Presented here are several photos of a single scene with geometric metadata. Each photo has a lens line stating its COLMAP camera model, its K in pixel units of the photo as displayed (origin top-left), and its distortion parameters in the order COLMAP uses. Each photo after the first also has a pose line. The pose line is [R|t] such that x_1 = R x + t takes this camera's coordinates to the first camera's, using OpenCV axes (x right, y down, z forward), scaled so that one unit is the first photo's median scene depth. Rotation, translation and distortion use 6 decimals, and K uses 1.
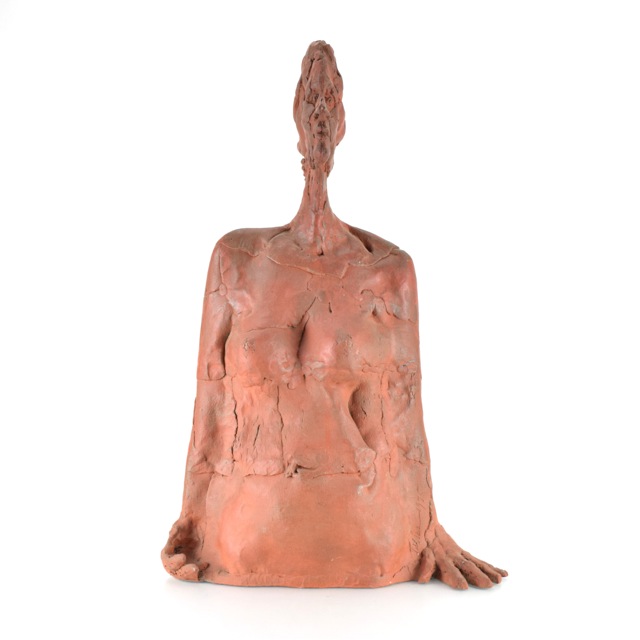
lens RADIAL K [[1087.9, 0, 321.1], [0, 1087.9, 320.1], [0, 0, 1]] dist [-0.076340, 0.000000]
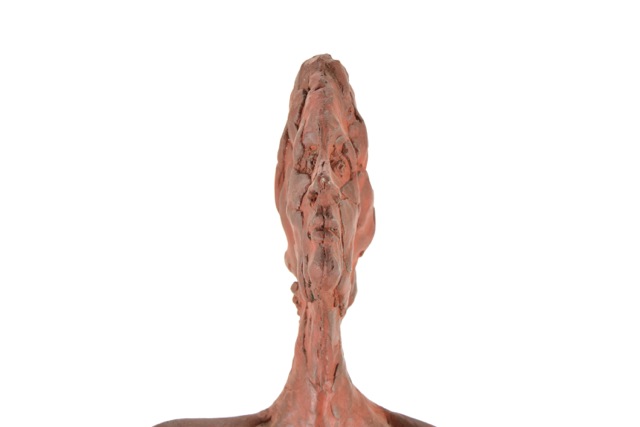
lens RADIAL K [[1424.1, 0, 320.8], [0, 1424.1, 213.6], [0, 0, 1]] dist [0.082190, 0.000000]
pose [[0.999333, -0.018330, -0.031575, 0.018976], [0.011751, 0.980300, -0.197165, -0.048412], [0.034567, 0.196663, 0.979862, 0.342142]]
